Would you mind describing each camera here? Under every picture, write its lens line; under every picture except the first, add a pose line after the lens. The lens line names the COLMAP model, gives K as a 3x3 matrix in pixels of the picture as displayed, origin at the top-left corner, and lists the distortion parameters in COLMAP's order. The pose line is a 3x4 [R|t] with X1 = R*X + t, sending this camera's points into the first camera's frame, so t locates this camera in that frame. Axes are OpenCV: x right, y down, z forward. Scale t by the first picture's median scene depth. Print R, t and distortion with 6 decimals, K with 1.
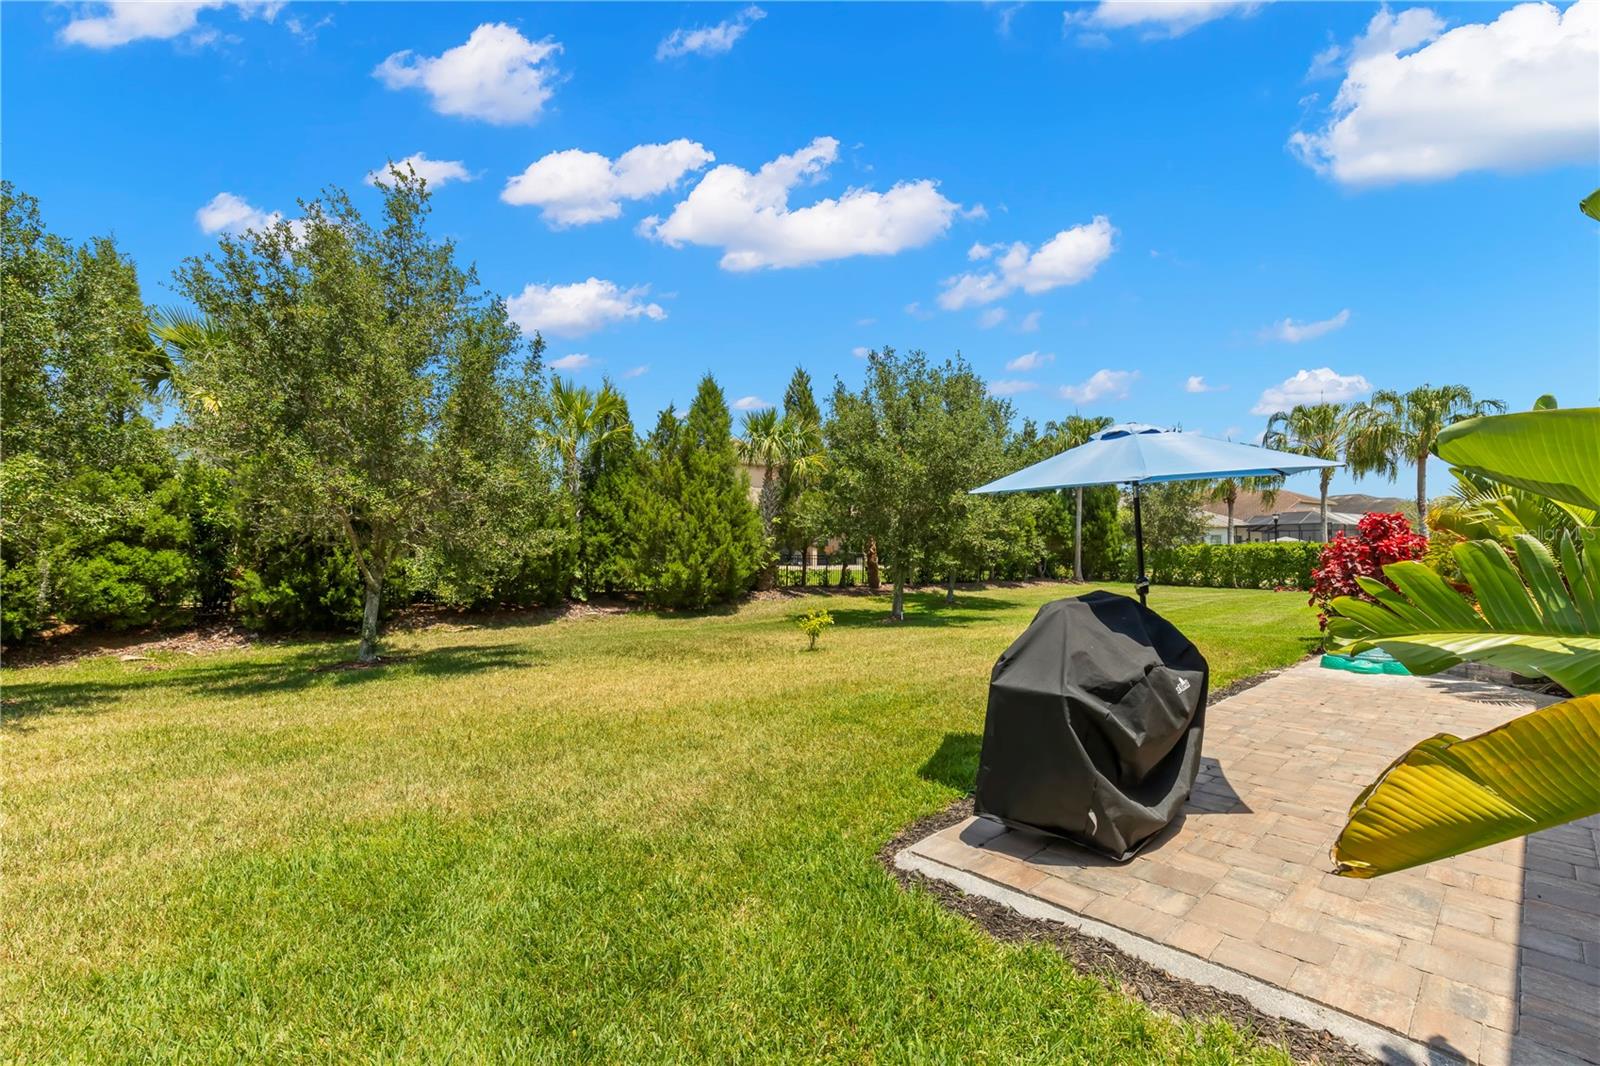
lens RADIAL K [[726.1, 0, 800.0], [0, 726.1, 533.0], [0, 0, 1]] dist [0.002615, 0.000051]
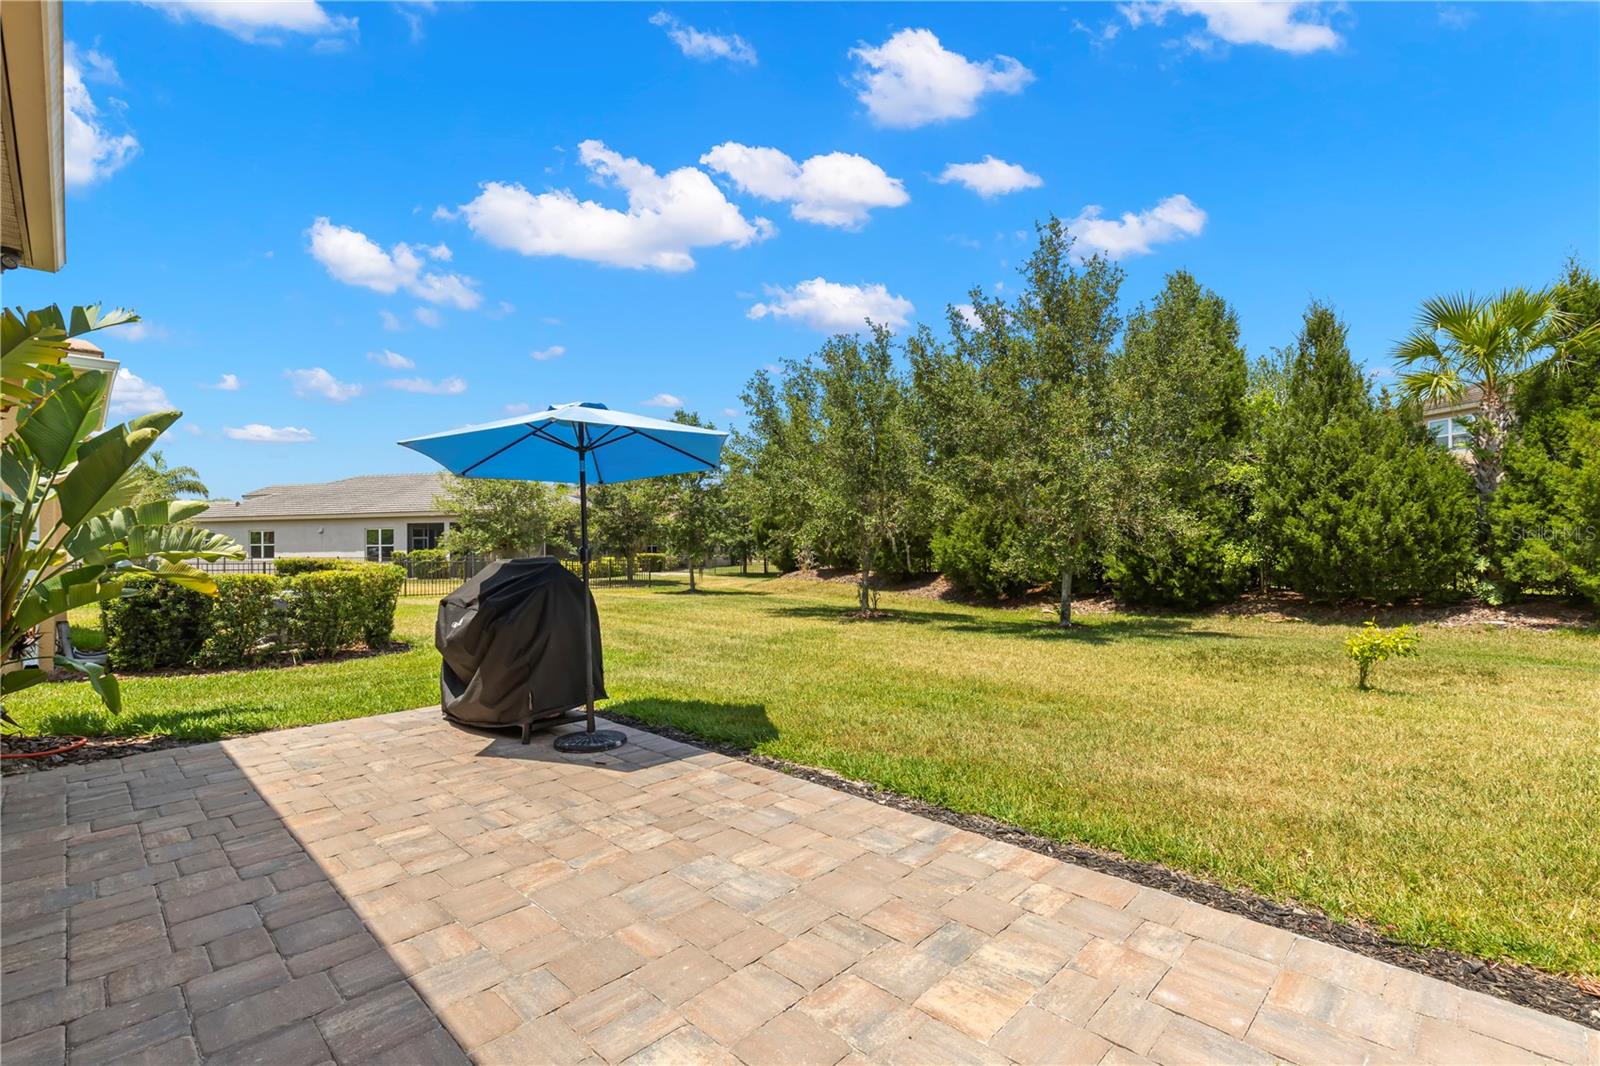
lens RADIAL K [[726.1, 0, 800.0], [0, 726.1, 533.0], [0, 0, 1]] dist [0.002615, 0.000051]
pose [[0.108082, -0.020267, -0.993935, 0.319508], [0.030030, 0.999402, -0.017113, 0.018787], [0.993688, -0.027998, 0.108626, 0.277135]]
